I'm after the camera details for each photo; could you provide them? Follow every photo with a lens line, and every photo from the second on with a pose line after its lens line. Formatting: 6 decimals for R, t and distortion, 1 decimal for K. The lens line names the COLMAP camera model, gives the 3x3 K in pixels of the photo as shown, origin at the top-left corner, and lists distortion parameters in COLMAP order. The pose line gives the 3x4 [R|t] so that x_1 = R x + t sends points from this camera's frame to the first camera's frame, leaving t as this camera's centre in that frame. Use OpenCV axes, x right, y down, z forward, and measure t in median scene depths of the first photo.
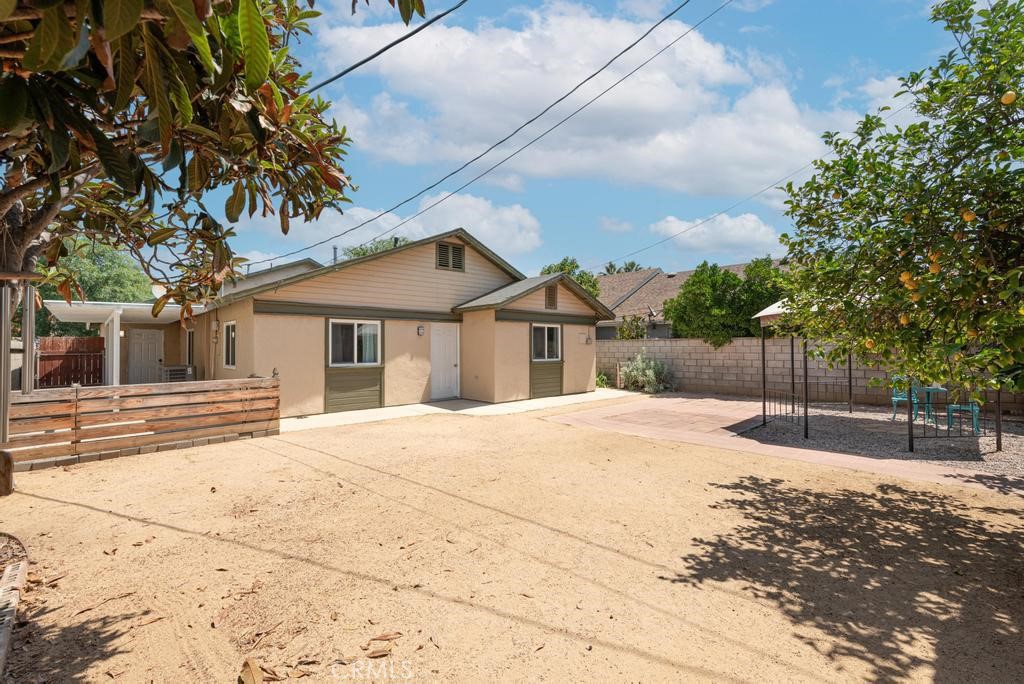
lens RADIAL K [[437.4, 0, 516.1], [0, 437.4, 338.2], [0, 0, 1]] dist [0.001179, -0.000289]
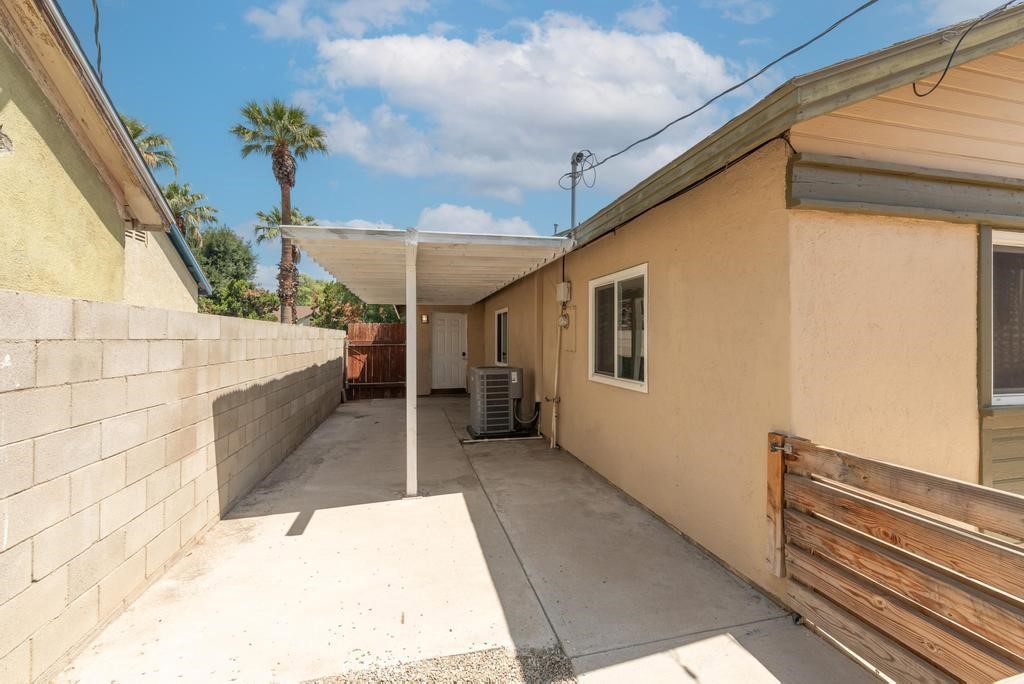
lens RADIAL K [[437.4, 0, 516.1], [0, 437.4, 338.2], [0, 0, 1]] dist [0.001179, -0.000289]
pose [[0.868995, -0.002708, -0.494813, -0.377725], [0.017945, 0.999500, 0.026045, 0.008180], [0.494495, -0.031512, 0.868609, 0.415585]]
